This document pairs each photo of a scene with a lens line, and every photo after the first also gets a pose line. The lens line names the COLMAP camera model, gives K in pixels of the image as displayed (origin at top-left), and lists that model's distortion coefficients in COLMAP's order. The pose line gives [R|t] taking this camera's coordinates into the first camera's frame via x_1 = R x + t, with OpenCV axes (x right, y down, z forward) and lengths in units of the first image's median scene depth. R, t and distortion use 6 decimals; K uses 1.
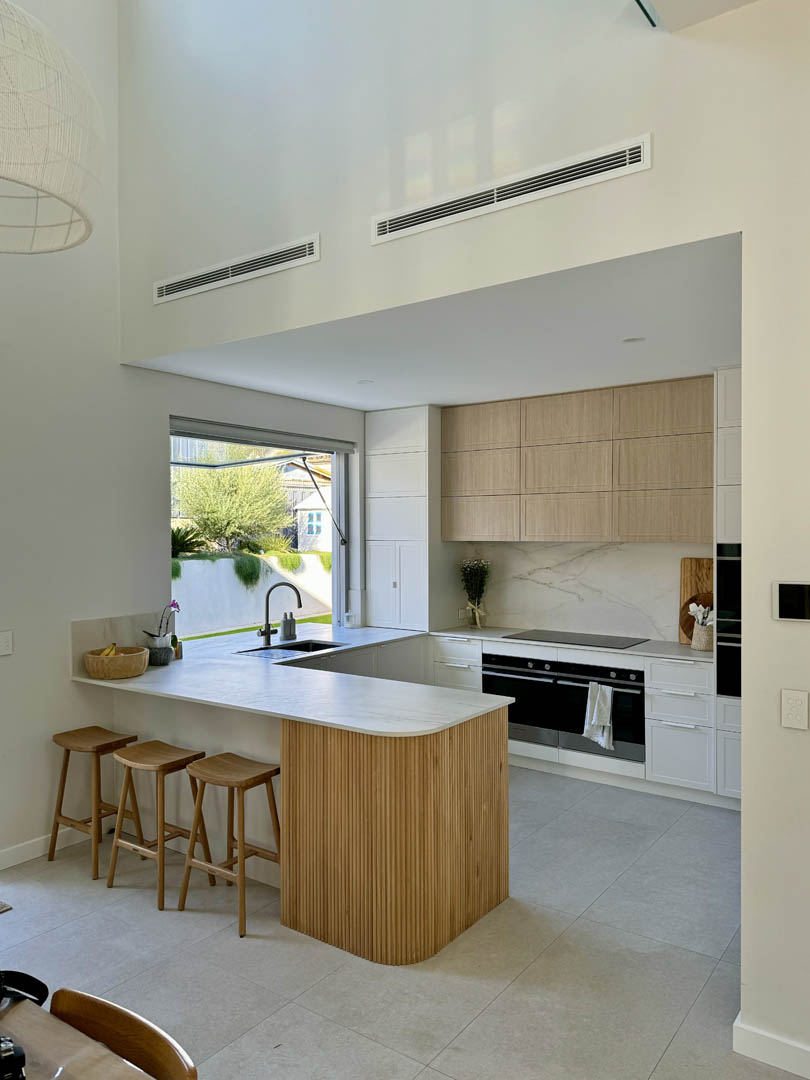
lens RADIAL K [[791.2, 0, 403.7], [0, 791.2, 538.7], [0, 0, 1]] dist [0.061497, -0.035550]
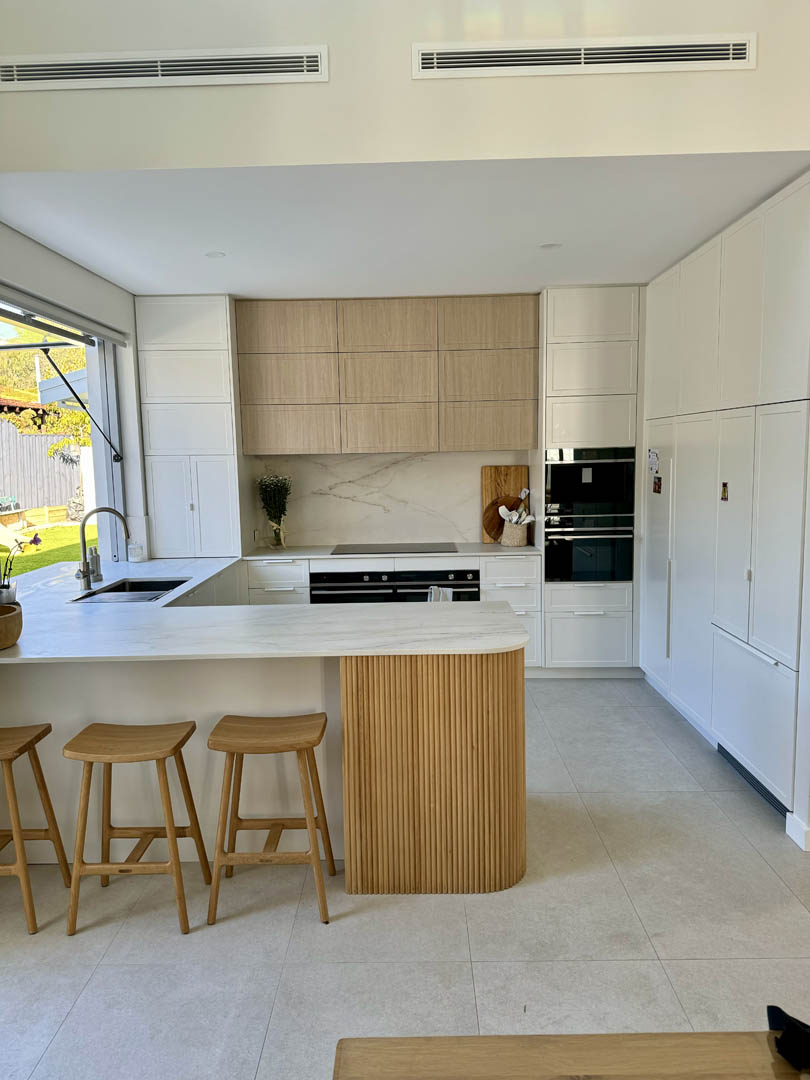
lens RADIAL K [[762.0, 0, 406.6], [0, 762.0, 533.9], [0, 0, 1]] dist [0.058227, -0.036504]
pose [[0.814611, -0.073969, 0.575272, -0.349245], [0.023479, 0.995227, 0.094719, 0.015846], [-0.579532, -0.063652, 0.812460, 0.207913]]
